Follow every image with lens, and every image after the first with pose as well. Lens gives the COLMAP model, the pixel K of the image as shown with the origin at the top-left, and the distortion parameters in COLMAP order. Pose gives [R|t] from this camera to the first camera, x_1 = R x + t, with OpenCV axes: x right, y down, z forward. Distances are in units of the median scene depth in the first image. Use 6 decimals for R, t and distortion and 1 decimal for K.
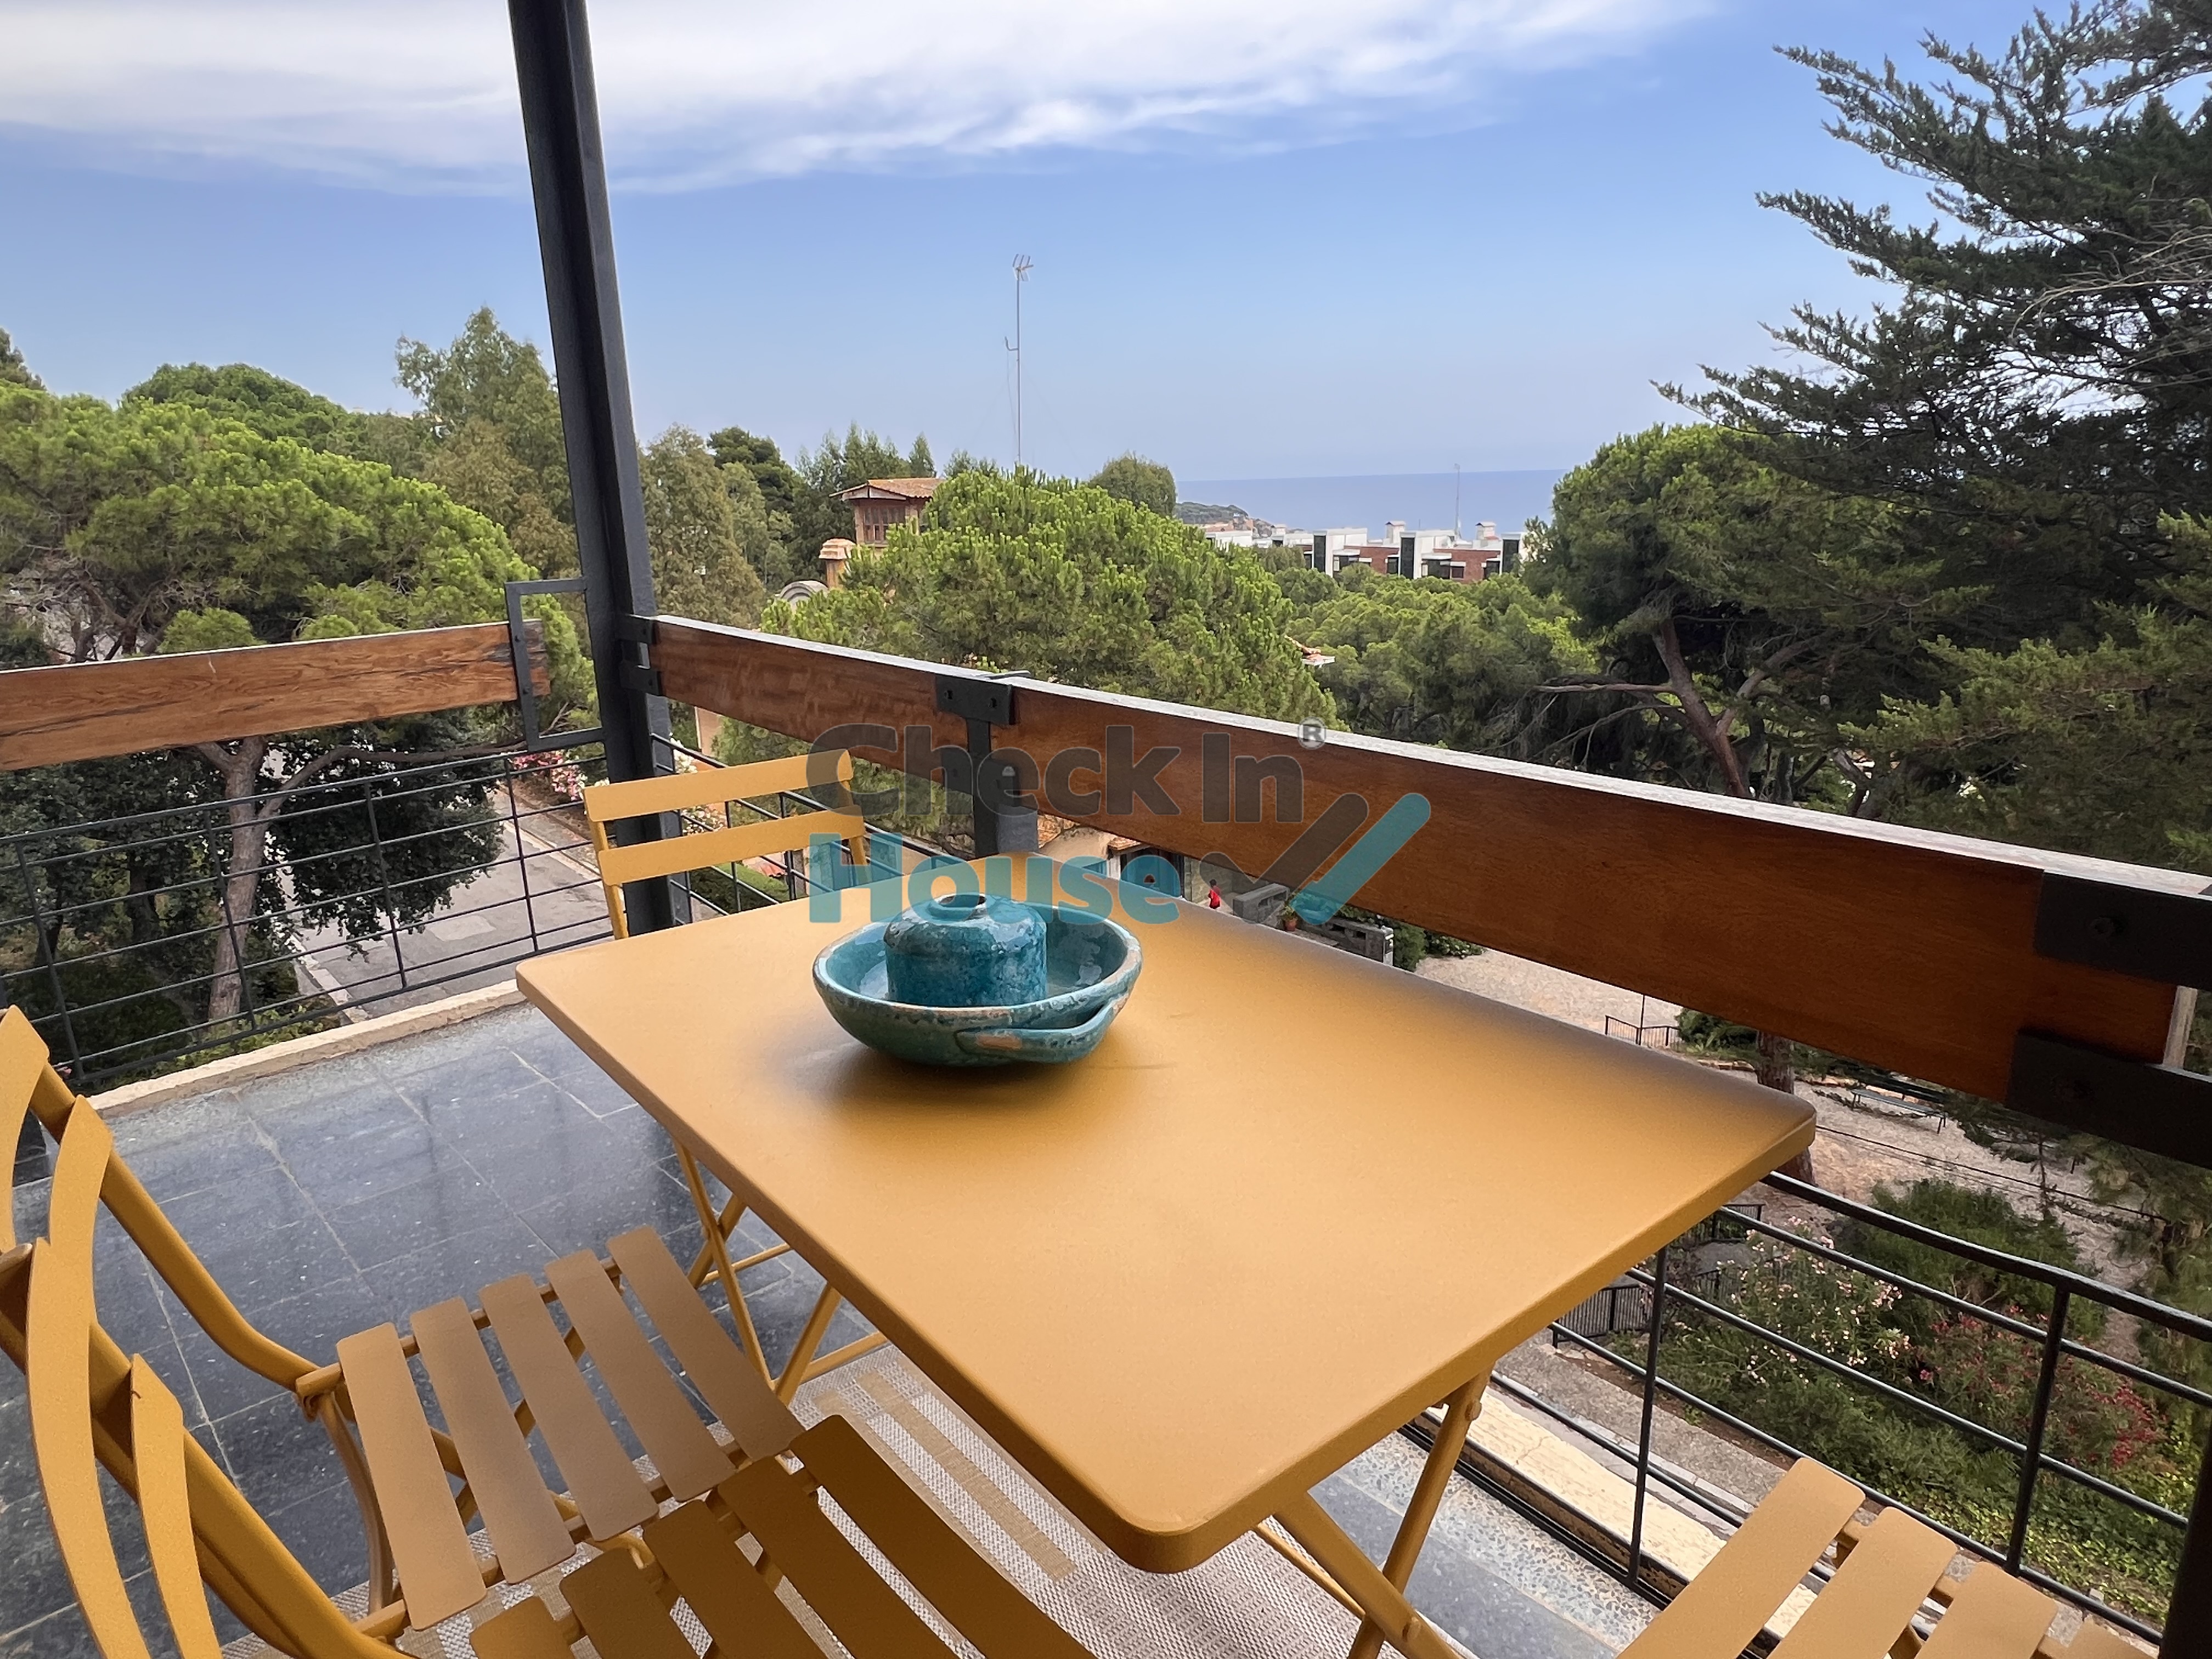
lens RADIAL K [[1318.8, 0, 1098.4], [0, 1318.8, 833.0], [0, 0, 1]] dist [-0.004164, 0.000798]
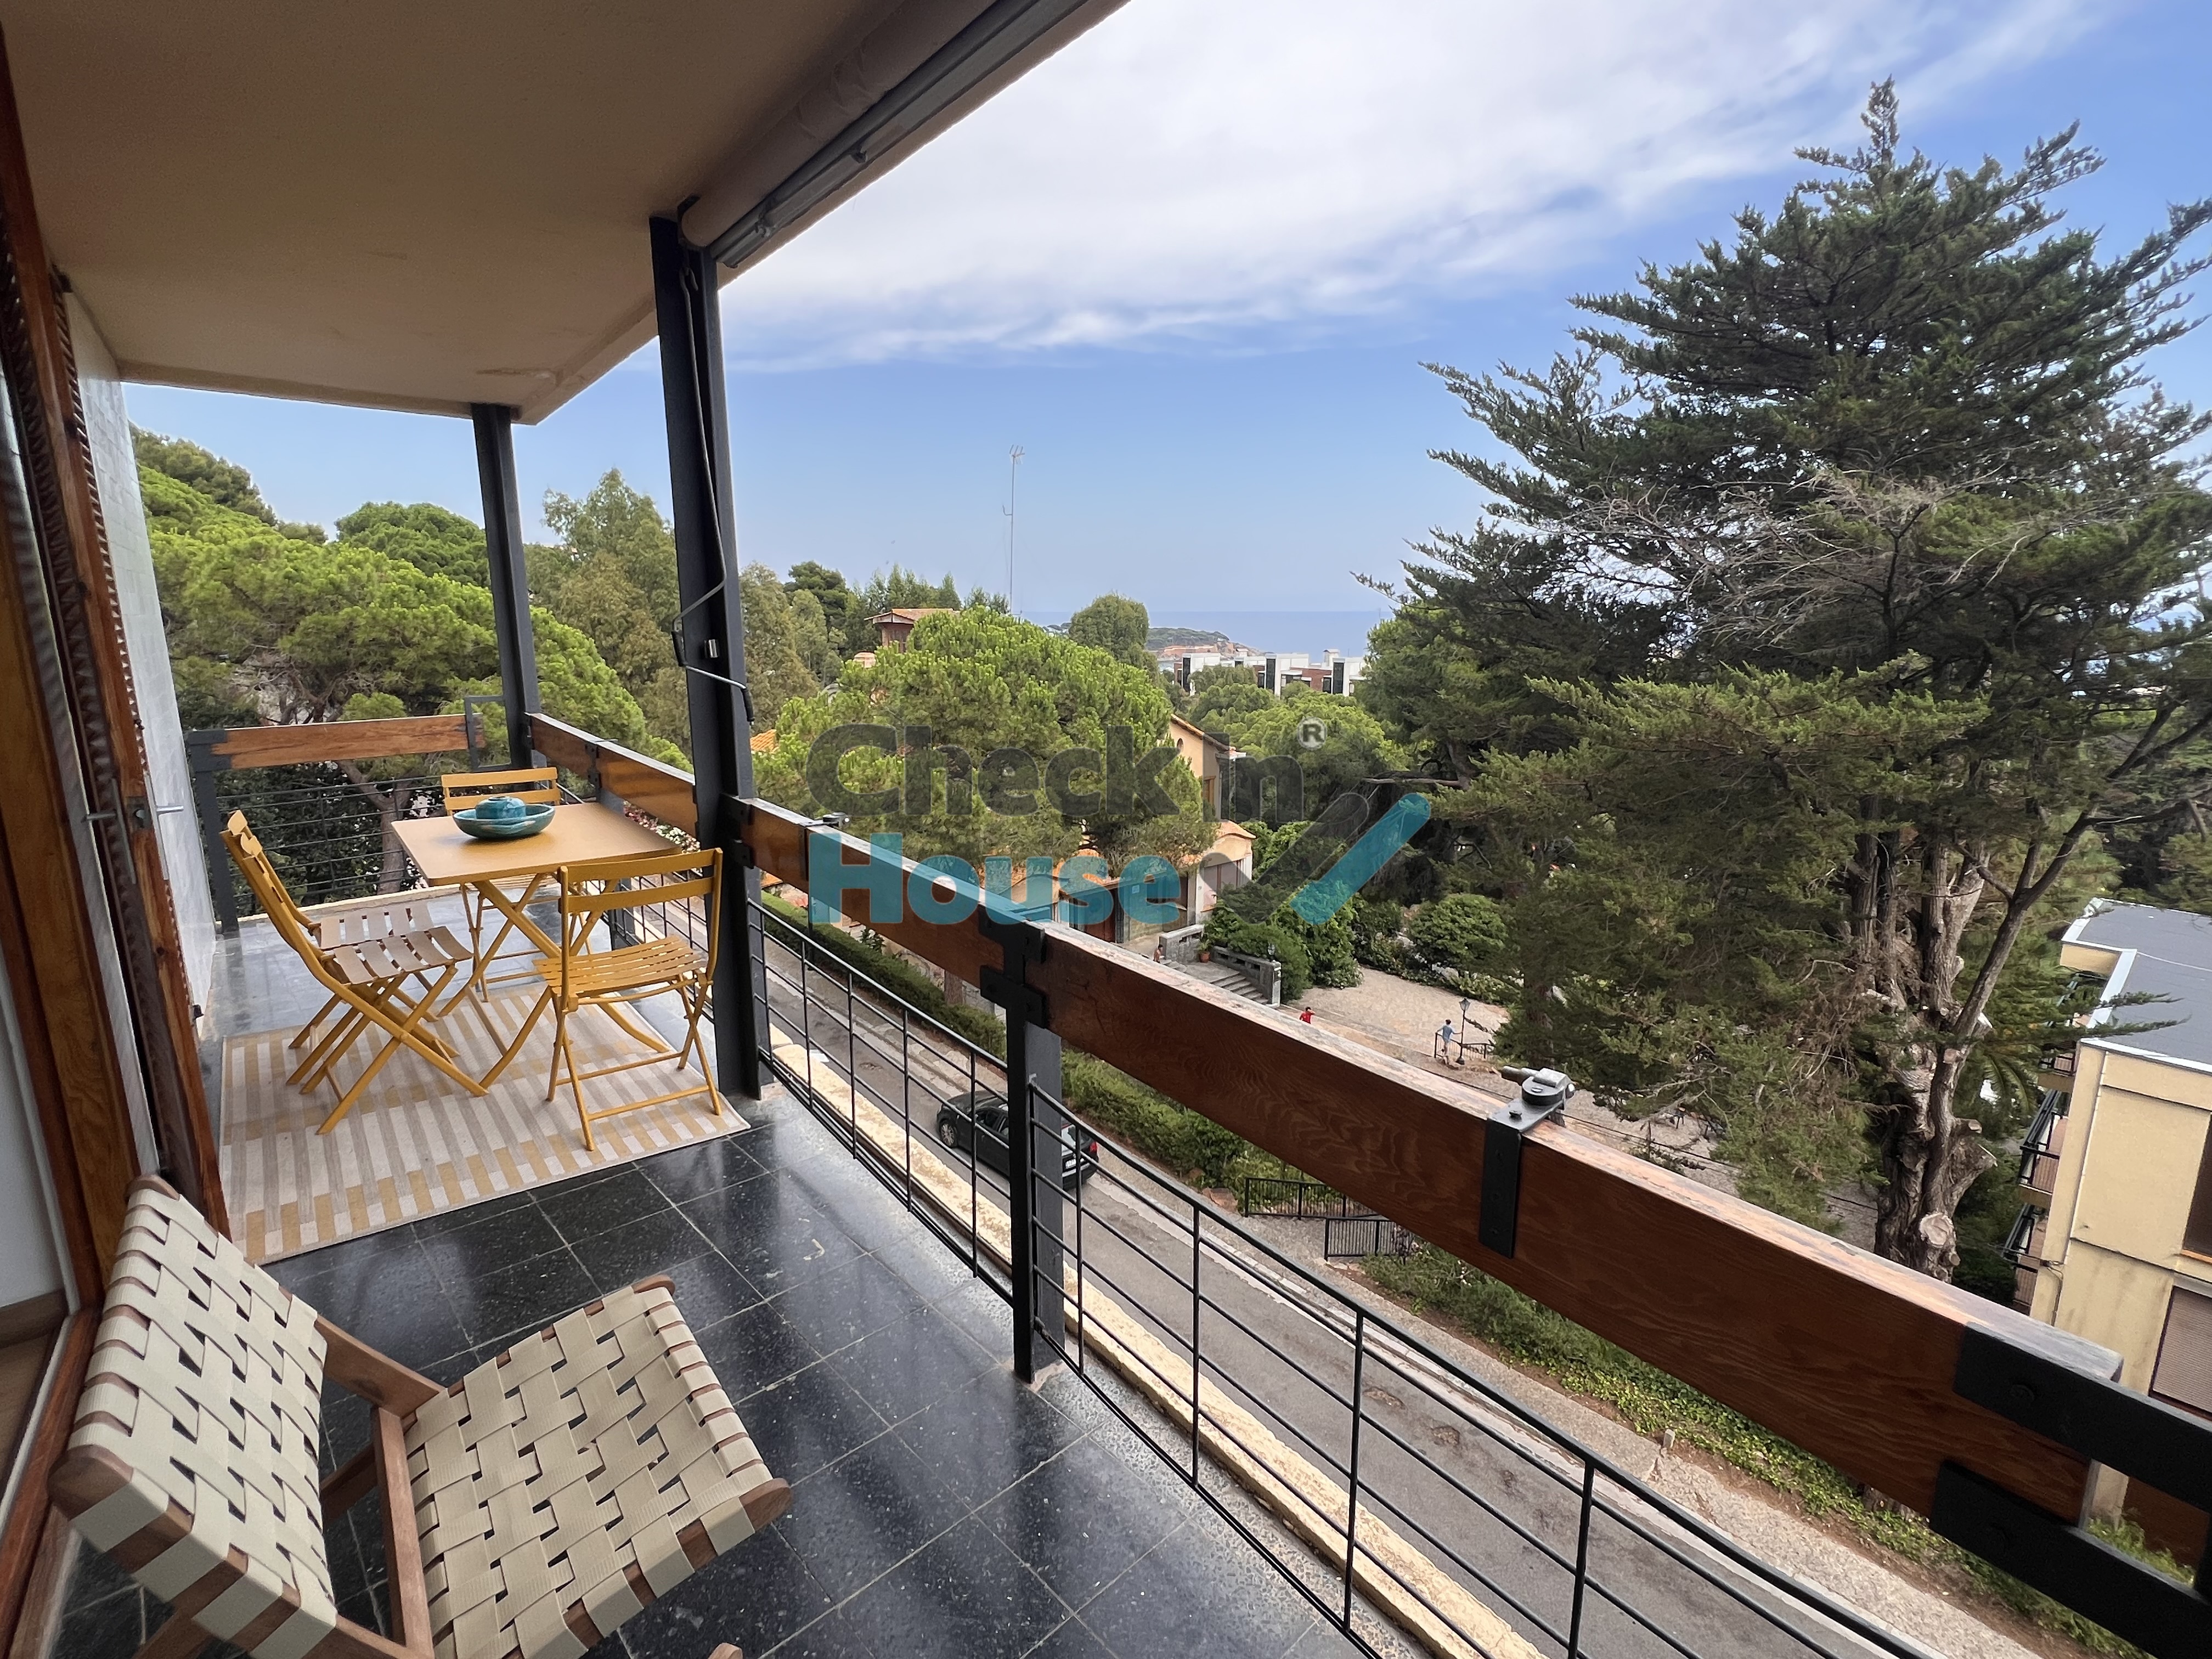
lens RADIAL K [[1054.8, 0, 1092.4], [0, 1054.8, 824.2], [0, 0, 1]] dist [-0.001896, -0.001004]
pose [[0.999529, 0.030698, -0.000620, 0.077463], [-0.030679, 0.997659, -0.061111, 0.012738], [-0.001257, 0.061101, 0.998131, -0.096235]]
